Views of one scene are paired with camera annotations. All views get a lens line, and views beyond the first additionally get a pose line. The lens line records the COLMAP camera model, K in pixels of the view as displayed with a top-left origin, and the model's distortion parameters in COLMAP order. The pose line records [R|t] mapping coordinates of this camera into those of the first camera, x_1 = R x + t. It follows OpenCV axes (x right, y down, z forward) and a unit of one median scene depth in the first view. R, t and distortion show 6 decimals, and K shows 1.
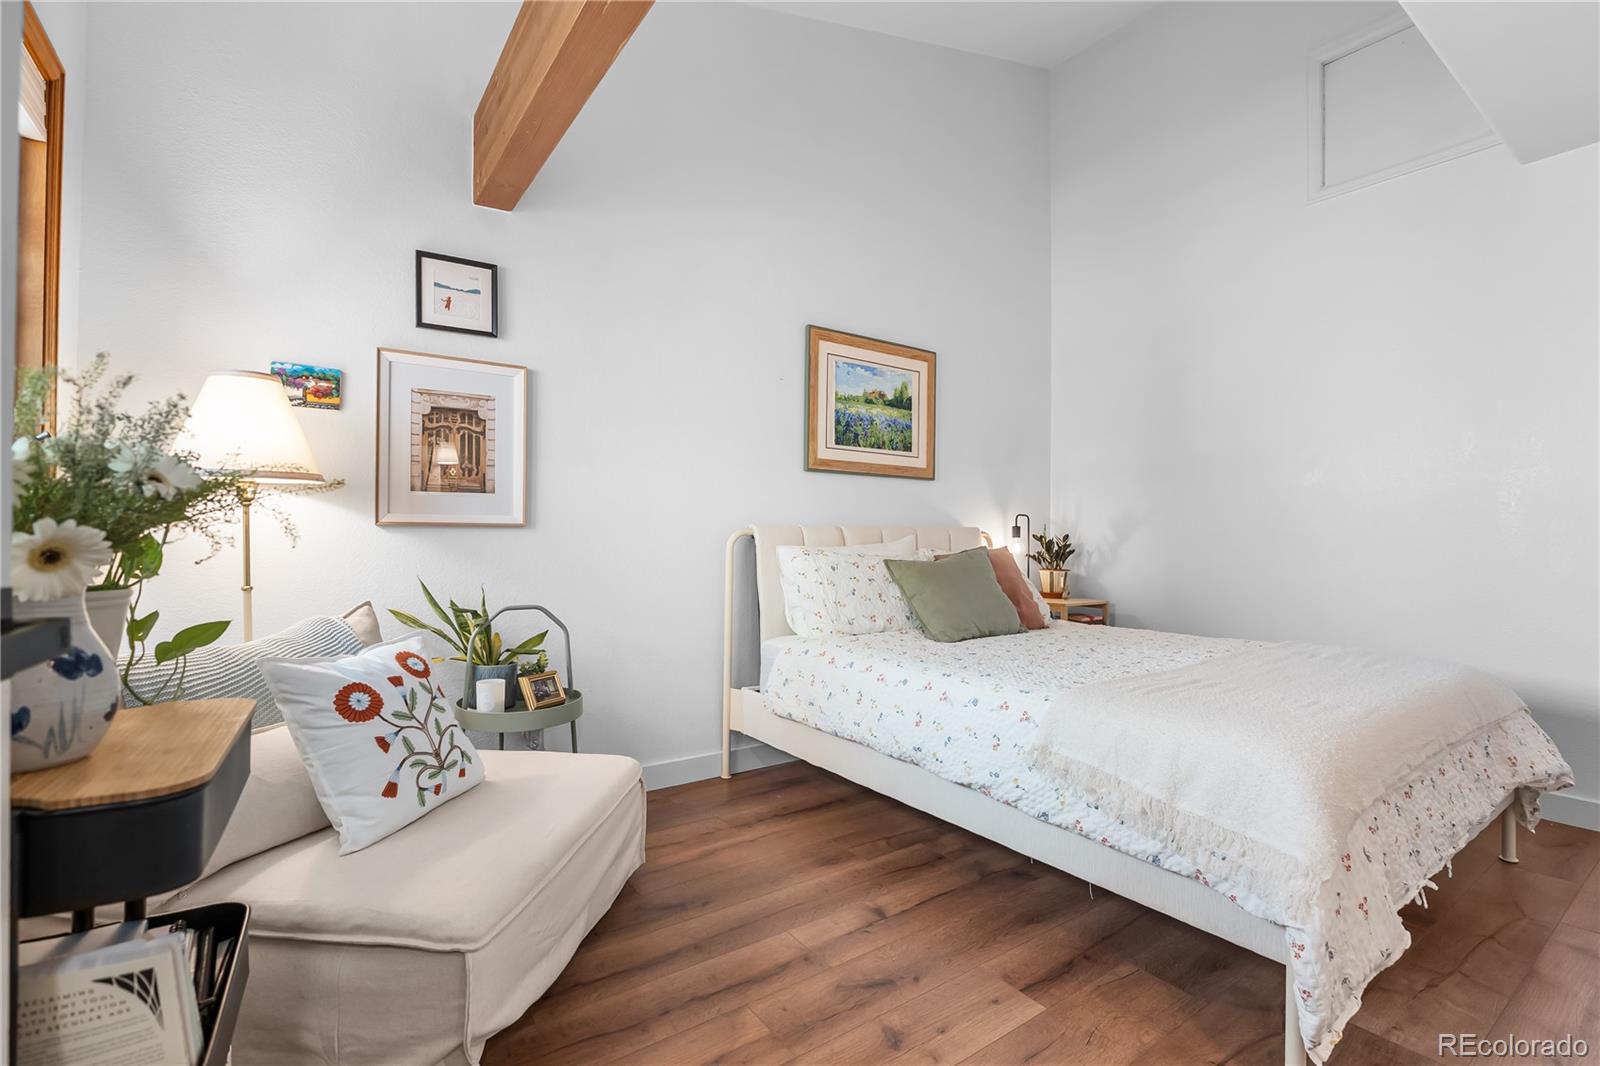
lens RADIAL K [[736.1, 0, 802.4], [0, 736.1, 541.2], [0, 0, 1]] dist [-0.015888, 0.000755]
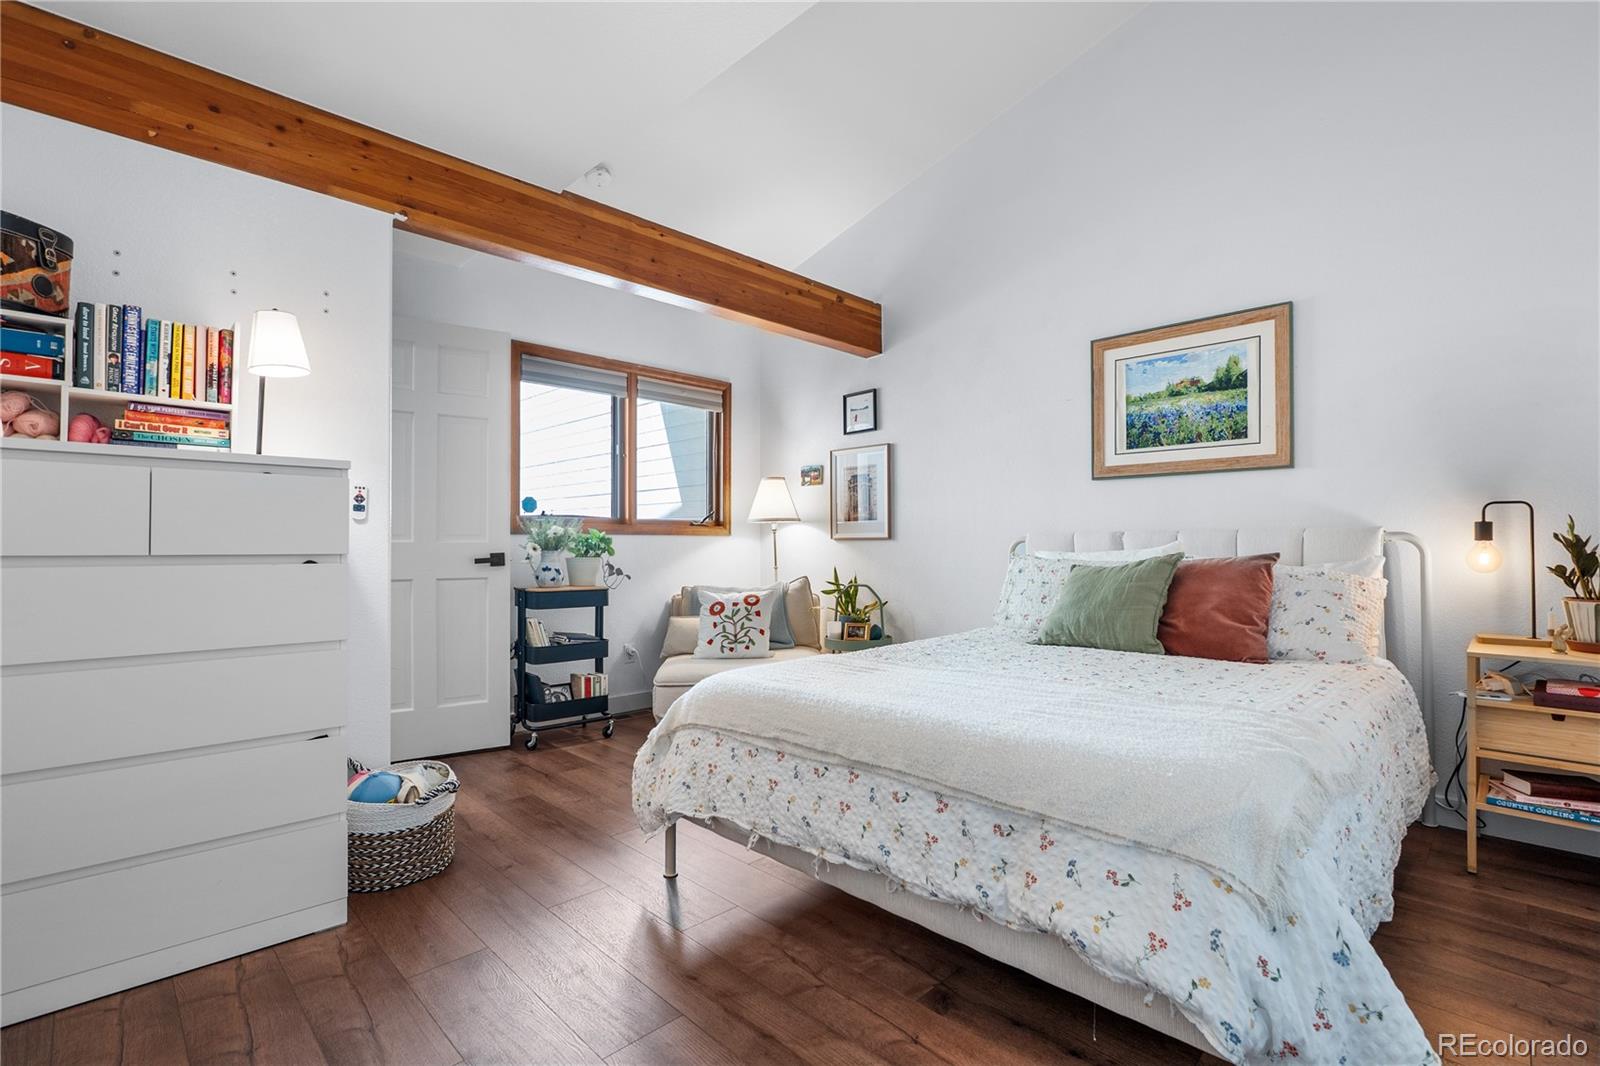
lens RADIAL K [[736.1, 0, 802.4], [0, 736.1, 541.2], [0, 0, 1]] dist [-0.015888, 0.000755]
pose [[0.150256, -0.010948, -0.988587, 0.942990], [-0.002271, 0.999932, -0.011419, 0.004122], [0.988645, 0.003961, 0.150221, 0.419539]]
